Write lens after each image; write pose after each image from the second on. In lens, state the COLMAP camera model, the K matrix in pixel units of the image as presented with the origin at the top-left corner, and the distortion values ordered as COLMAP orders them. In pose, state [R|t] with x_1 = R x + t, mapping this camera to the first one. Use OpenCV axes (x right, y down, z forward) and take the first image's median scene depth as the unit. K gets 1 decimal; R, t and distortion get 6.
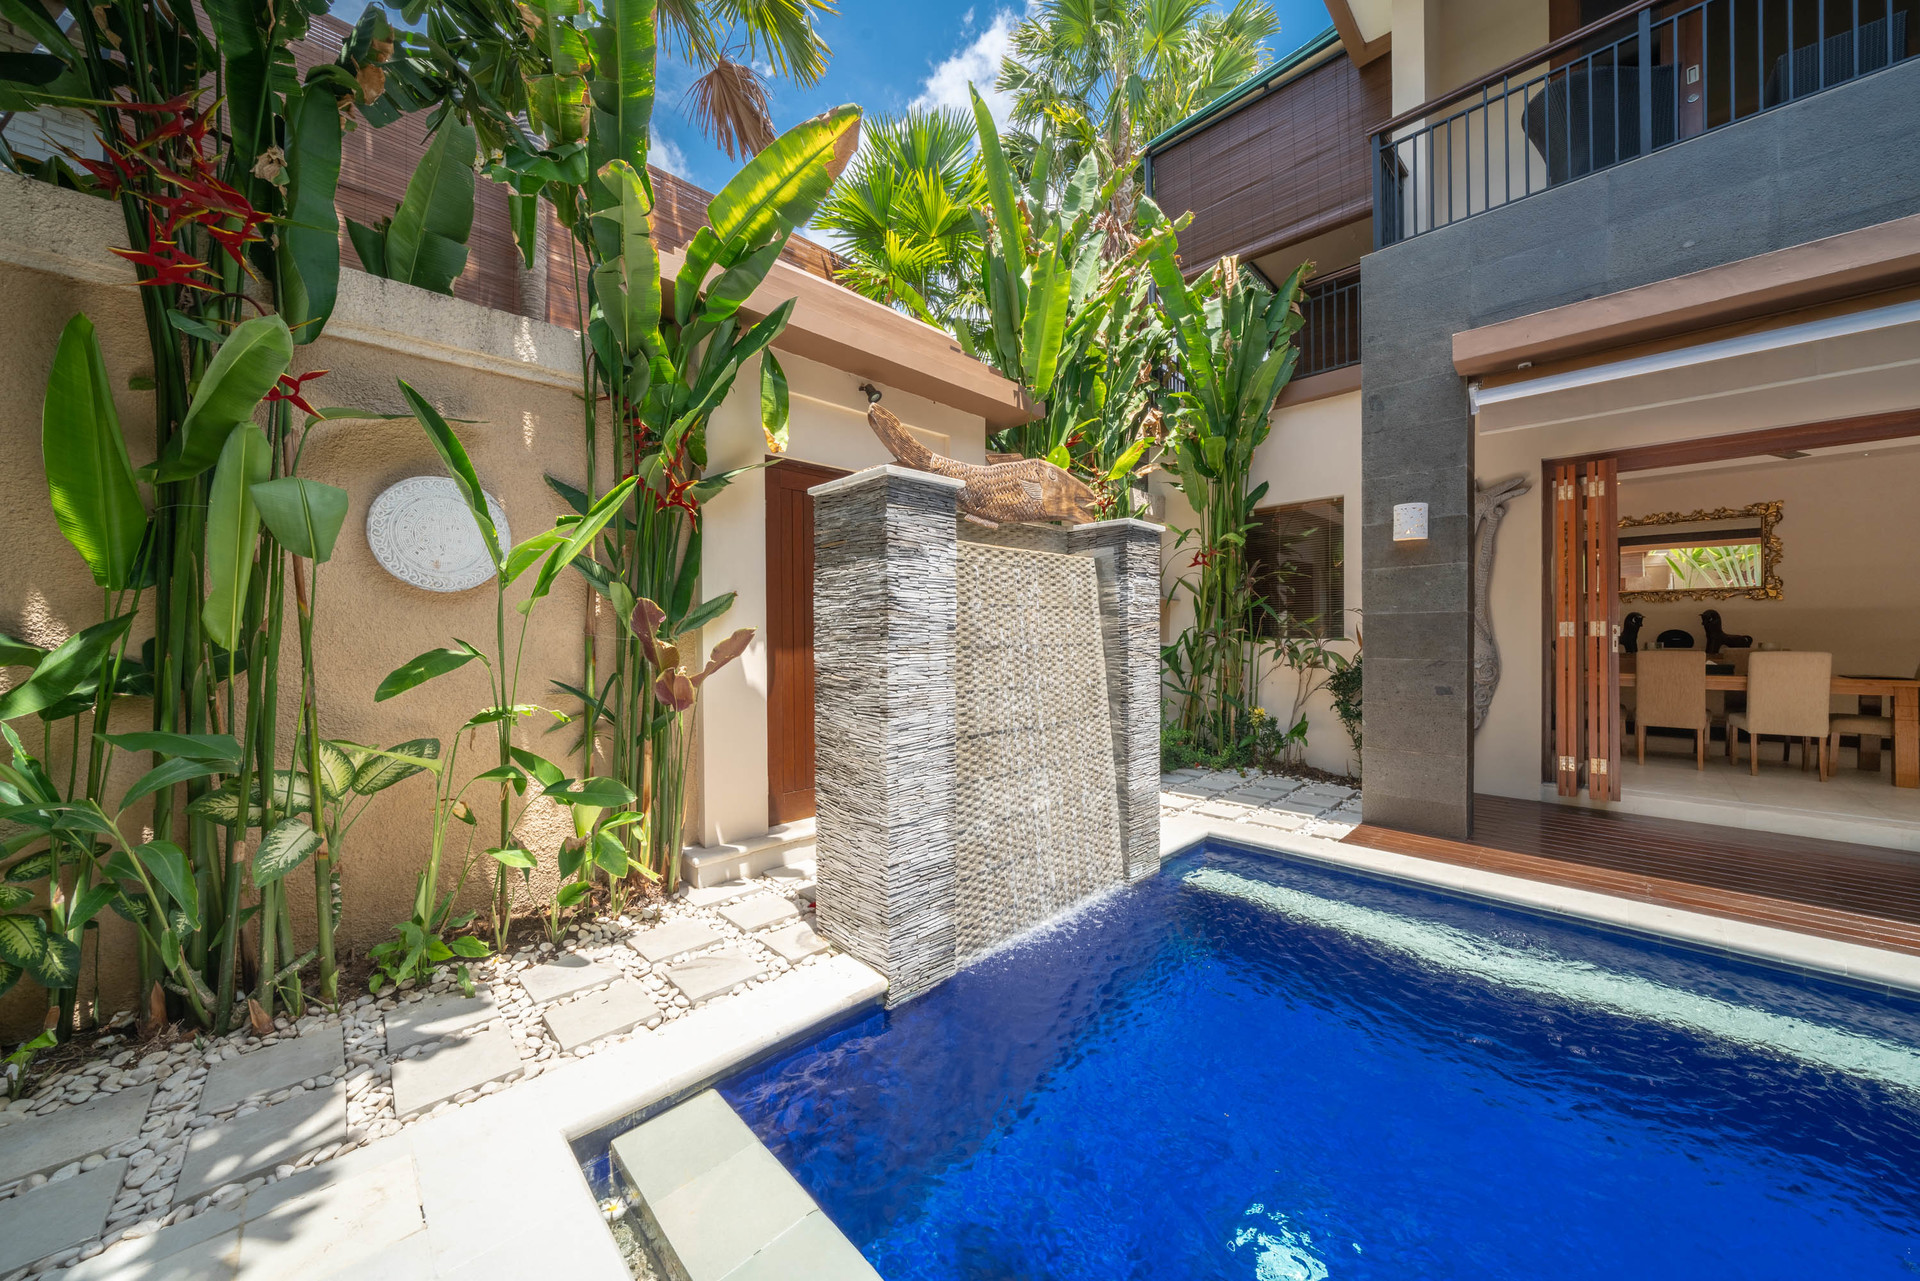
lens RADIAL K [[658.3, 0, 955.5], [0, 658.3, 635.8], [0, 0, 1]] dist [-0.001872, -0.000138]
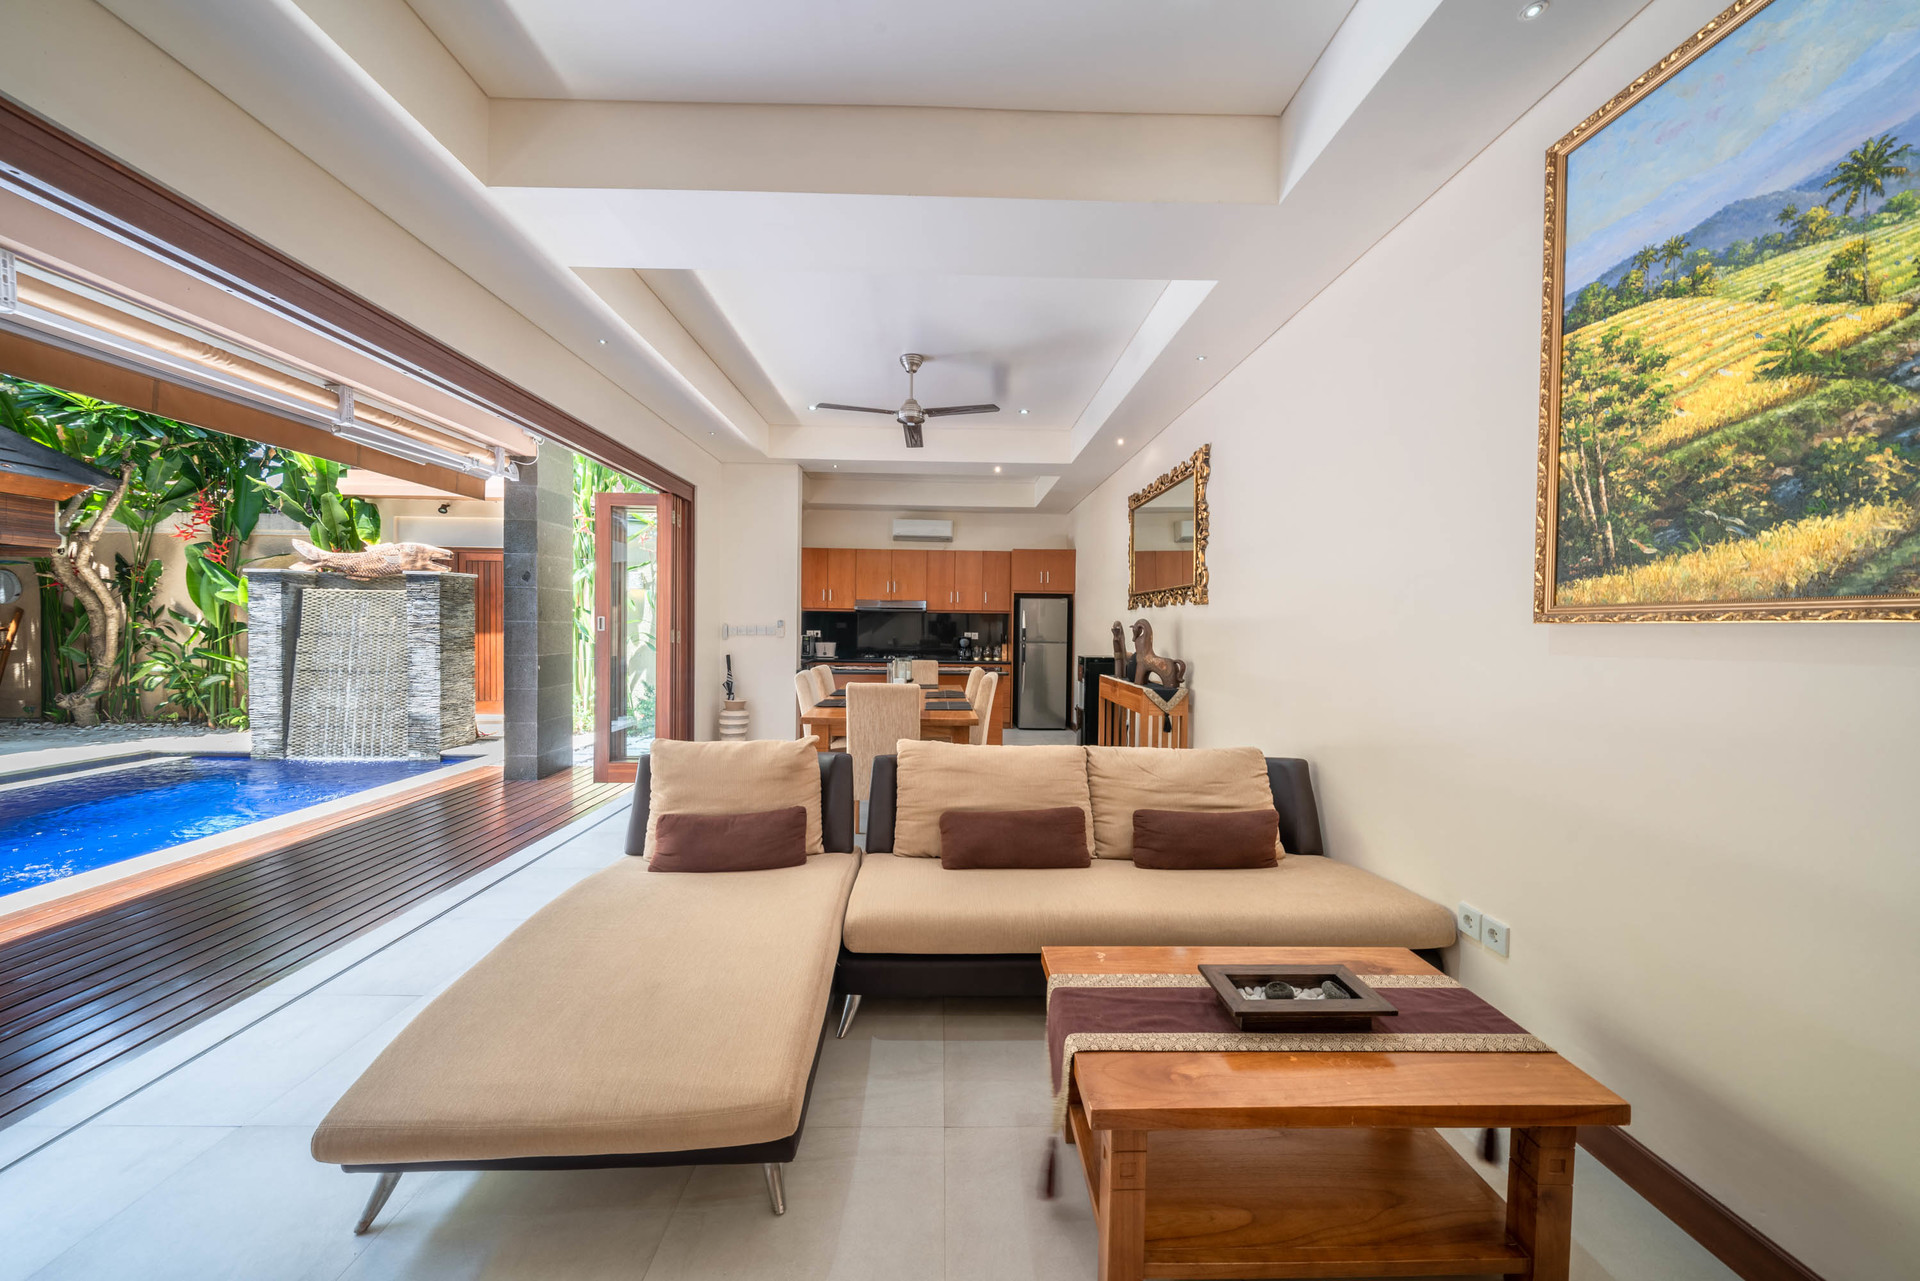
lens RADIAL K [[658.3, 0, 955.5], [0, 658.3, 644.9], [0, 0, 1]] dist [-0.001872, -0.000138]
pose [[0.728223, 0.034066, -0.684493, 3.290504], [-0.022742, 0.999415, 0.025544, -0.055853], [0.684963, -0.003036, 0.728572, 0.827772]]
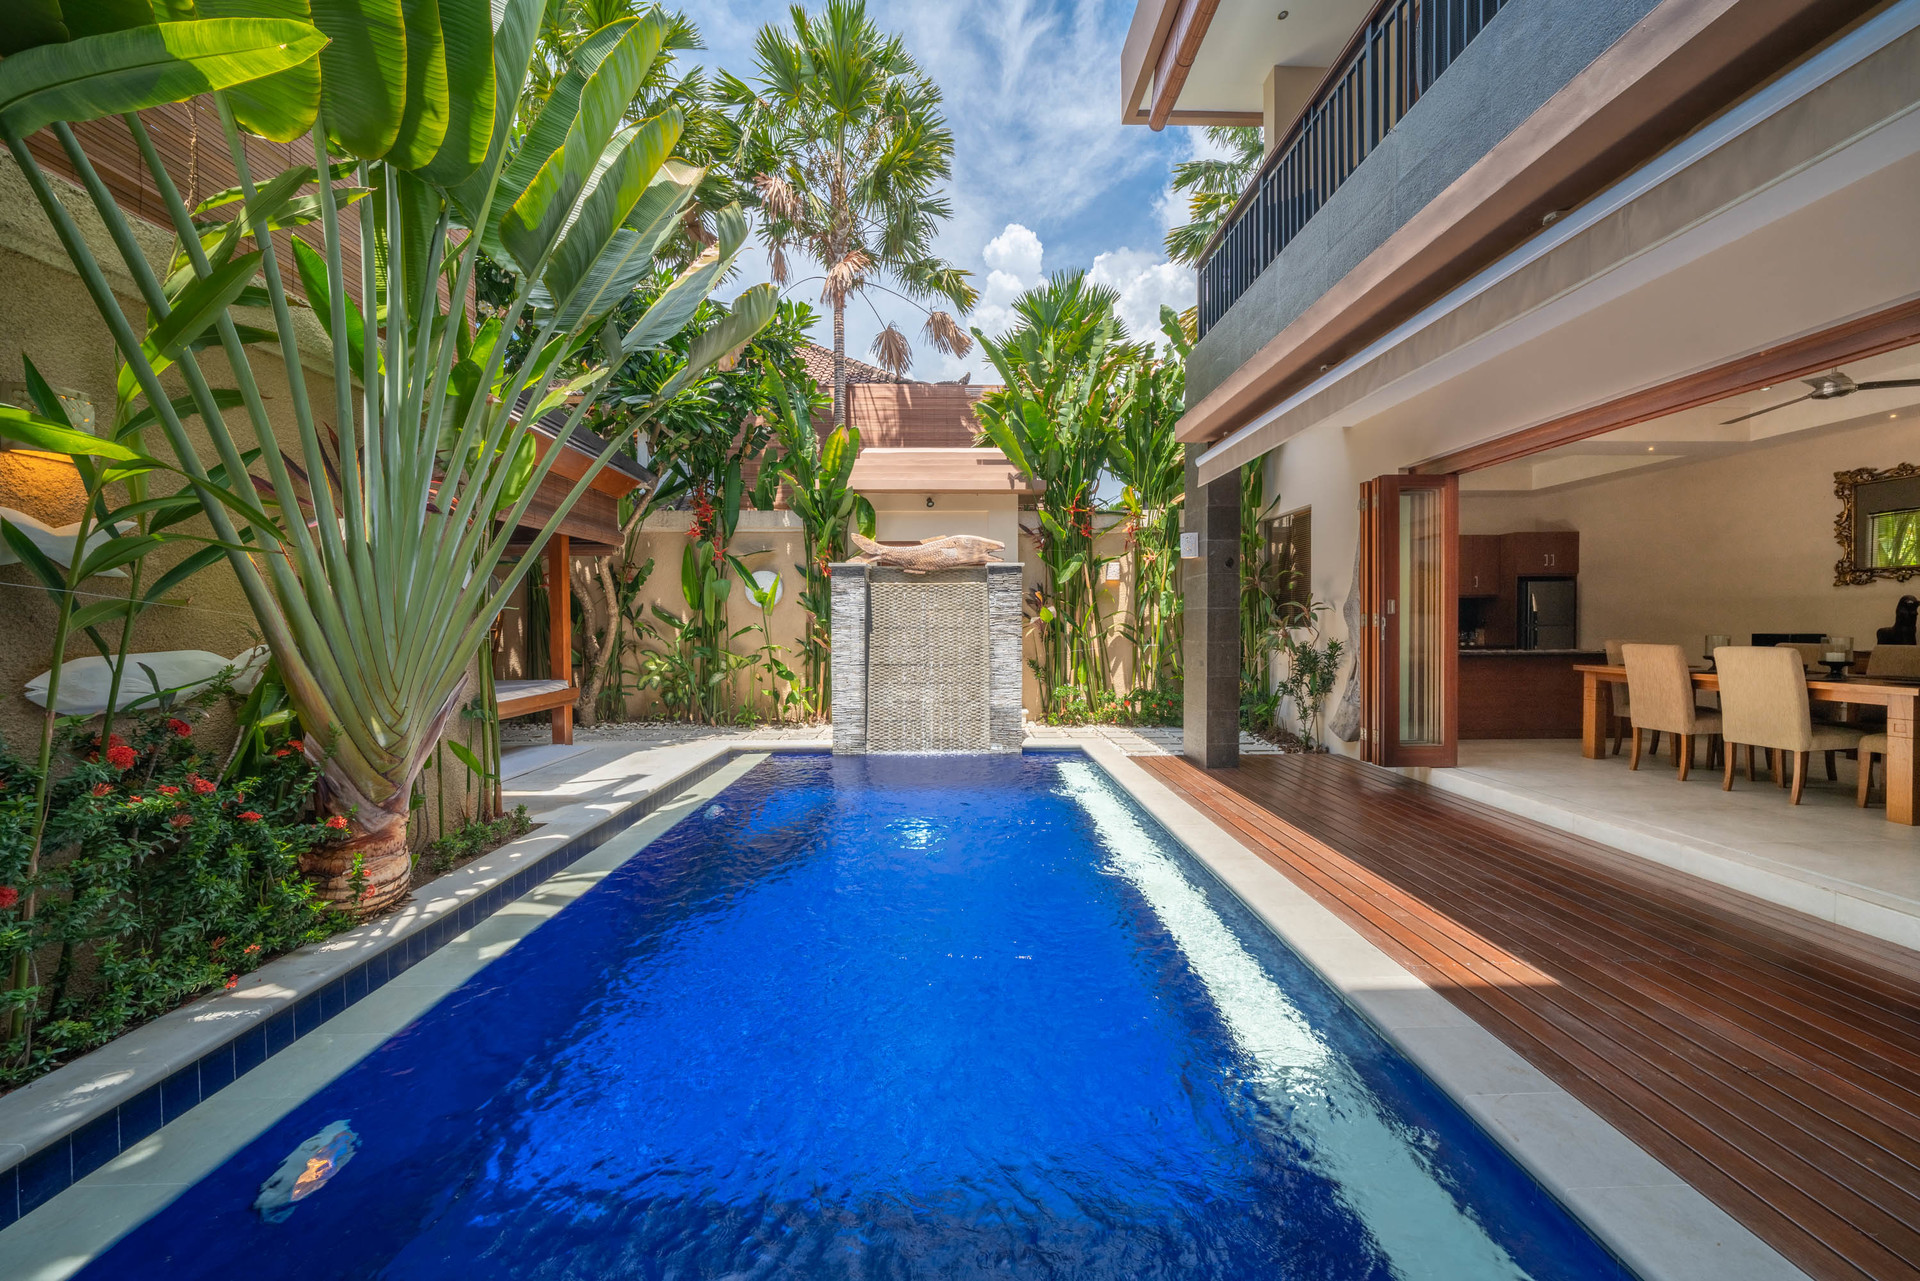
lens RADIAL K [[658.3, 0, 957.6], [0, 658.3, 633.9], [0, 0, 1]] dist [-0.001872, -0.000138]
pose [[0.724441, 0.016937, -0.689128, 1.816363], [-0.005420, 0.999807, 0.018874, -0.007187], [0.689315, -0.009938, 0.724393, -0.550604]]
